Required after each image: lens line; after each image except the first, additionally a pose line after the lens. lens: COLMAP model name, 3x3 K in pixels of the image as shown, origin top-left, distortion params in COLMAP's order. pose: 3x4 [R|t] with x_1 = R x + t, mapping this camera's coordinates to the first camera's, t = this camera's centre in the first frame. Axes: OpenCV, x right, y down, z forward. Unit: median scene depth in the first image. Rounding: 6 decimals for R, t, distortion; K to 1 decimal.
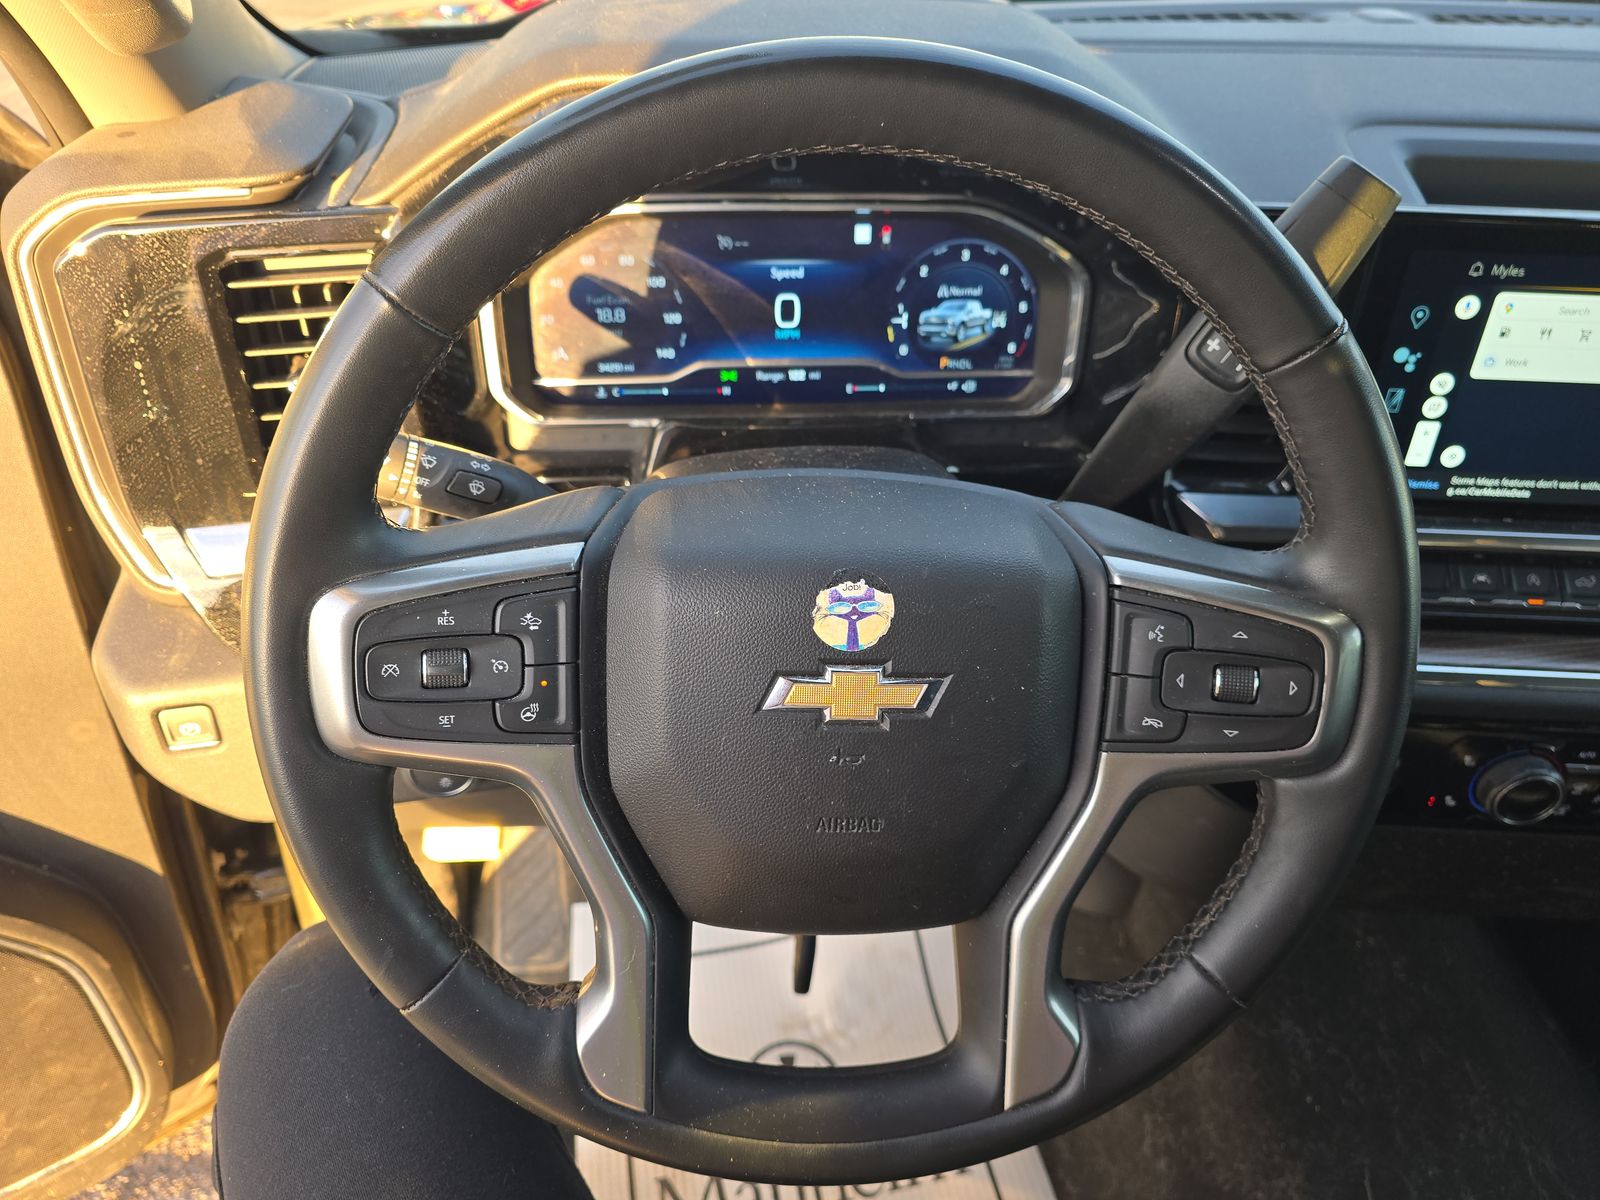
lens RADIAL K [[891.3, 0, 799.8], [0, 891.3, 564.4], [0, 0, 1]] dist [0.073967, -0.072490]
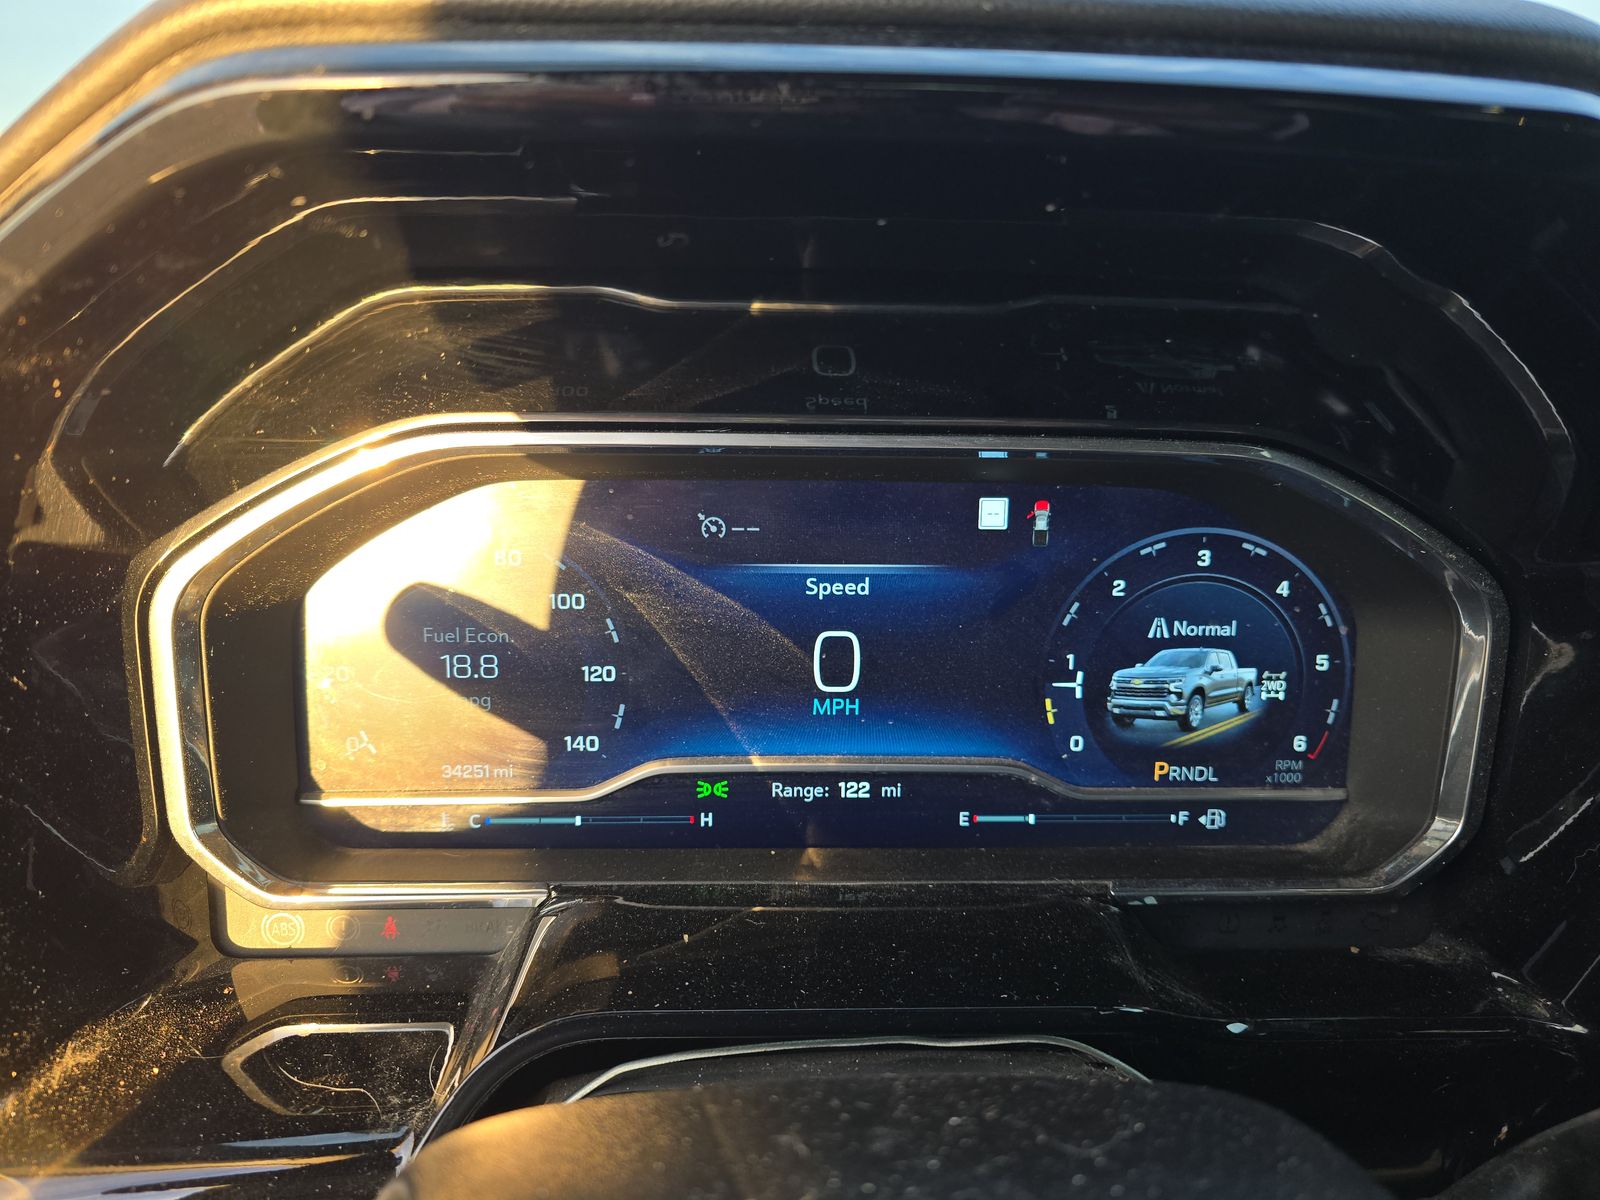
lens RADIAL K [[1081.3, 0, 796.9], [0, 1081.3, 606.3], [0, 0, 1]] dist [0.054973, -0.048389]
pose [[0.999023, 0.009248, -0.043221, -0.010132], [-0.023314, 0.941023, -0.337538, -0.109697], [0.037550, 0.338216, 0.940319, 0.427137]]
